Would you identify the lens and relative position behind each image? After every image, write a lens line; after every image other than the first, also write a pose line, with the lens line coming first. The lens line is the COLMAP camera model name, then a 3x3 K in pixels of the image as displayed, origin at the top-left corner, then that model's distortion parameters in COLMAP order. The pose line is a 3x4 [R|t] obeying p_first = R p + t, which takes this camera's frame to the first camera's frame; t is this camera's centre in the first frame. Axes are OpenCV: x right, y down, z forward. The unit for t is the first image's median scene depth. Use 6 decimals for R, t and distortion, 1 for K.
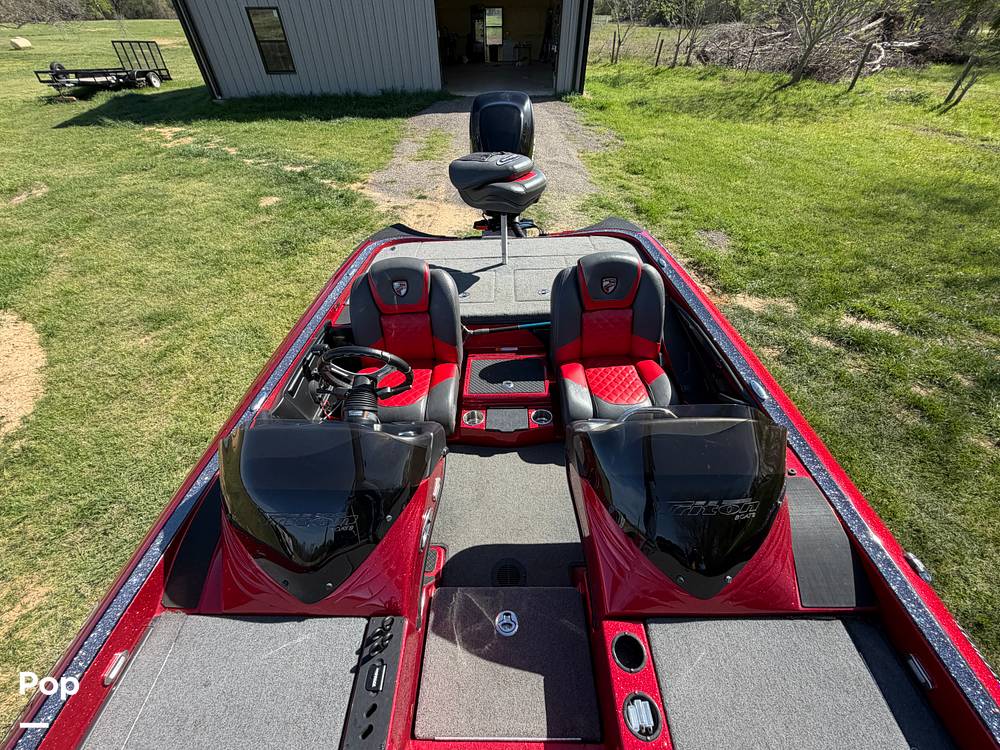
lens RADIAL K [[398.2, 0, 503.3], [0, 398.2, 376.2], [0, 0, 1]] dist [0.000647, 0.000573]
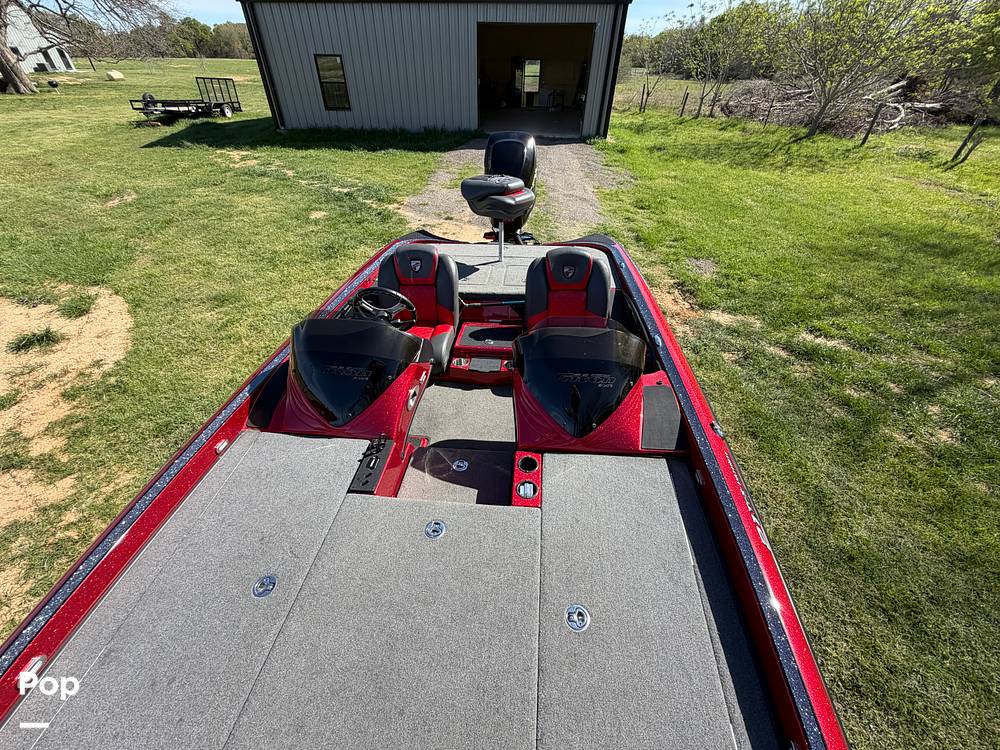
lens RADIAL K [[398.6, 0, 501.2], [0, 398.6, 378.3], [0, 0, 1]] dist [0.001929, 0.000272]
pose [[0.995760, 0.074303, -0.054236, 0.041197], [-0.077856, 0.994735, -0.066641, 0.070685], [0.048998, 0.070581, 0.996302, -0.097088]]
